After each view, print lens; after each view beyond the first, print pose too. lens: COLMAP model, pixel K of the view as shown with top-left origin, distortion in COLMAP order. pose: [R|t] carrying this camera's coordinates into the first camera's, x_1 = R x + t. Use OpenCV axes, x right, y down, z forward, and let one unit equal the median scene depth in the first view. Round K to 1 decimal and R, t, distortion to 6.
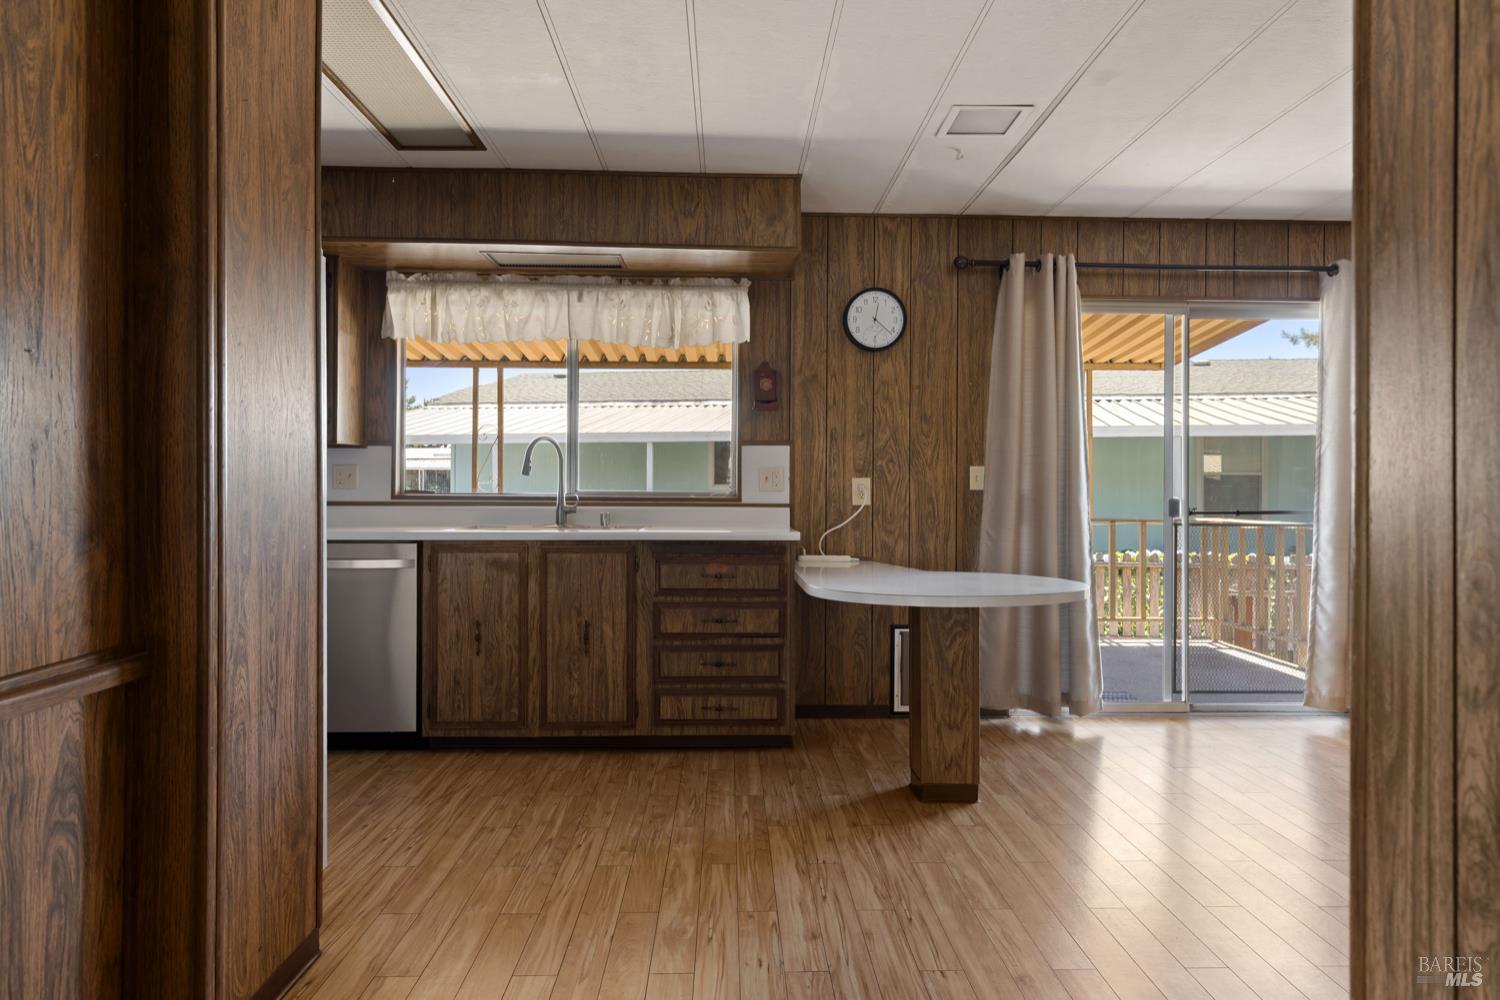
lens RADIAL K [[896.9, 0, 750.3], [0, 896.9, 489.7], [0, 0, 1]] dist [0.018123, 0.000011]
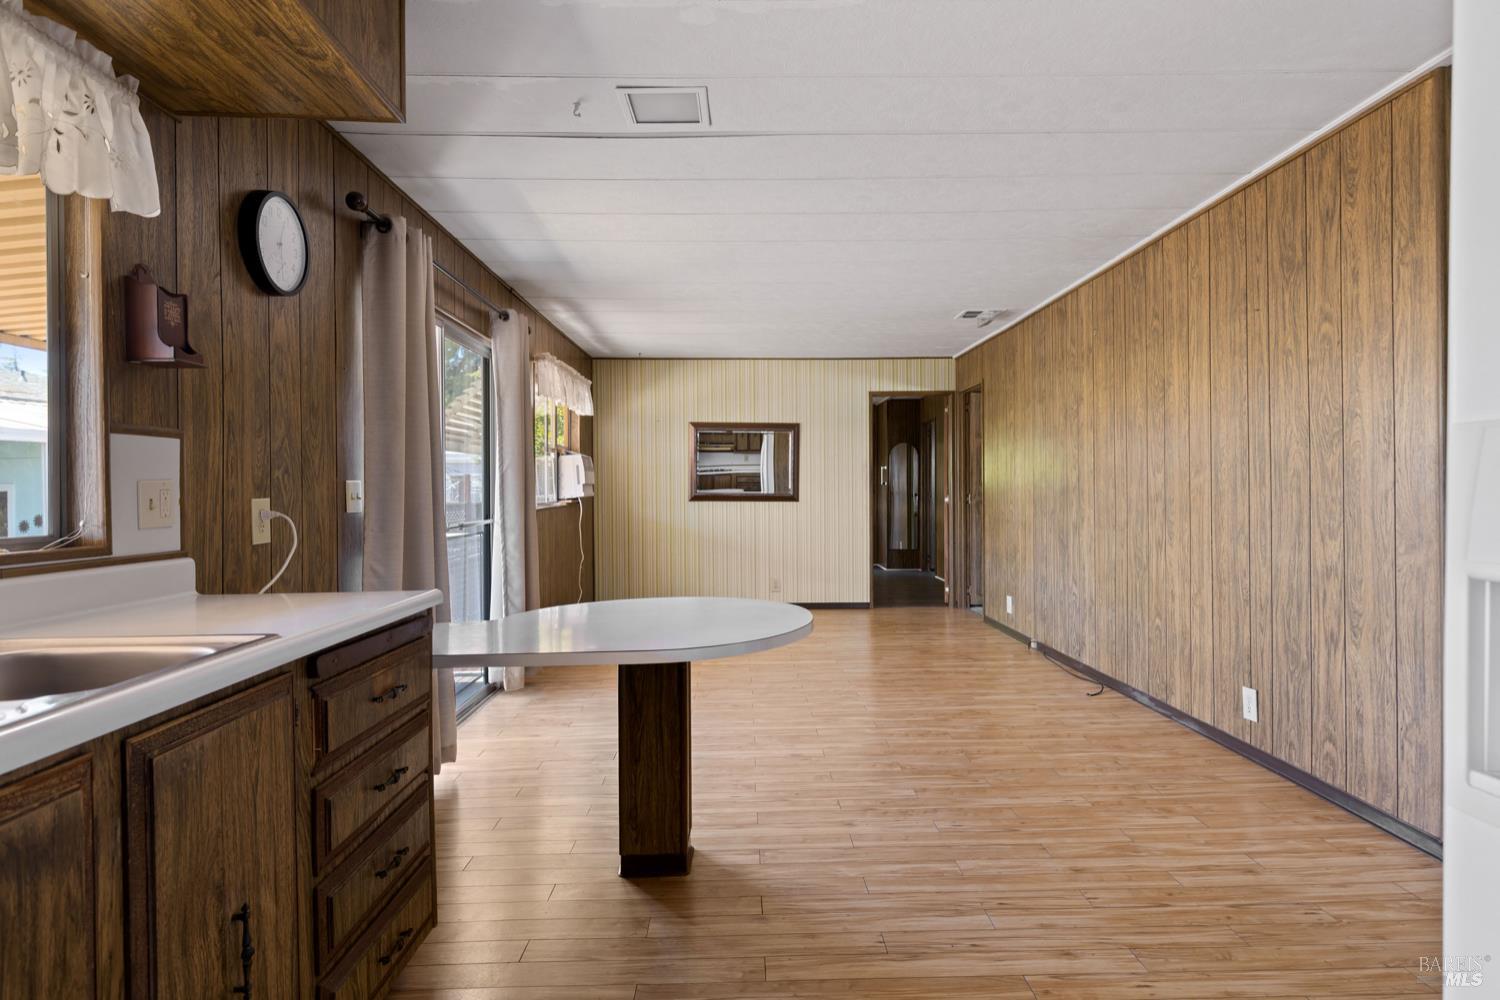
lens RADIAL K [[820.7, 0, 754.2], [0, 820.7, 500.5], [0, 0, 1]] dist [0.004283, 0.002756]
pose [[0.020901, -0.017124, 0.999635, -0.509056], [0.002957, 0.999850, 0.017066, -0.024131], [-0.999777, 0.002600, 0.020948, 0.781464]]
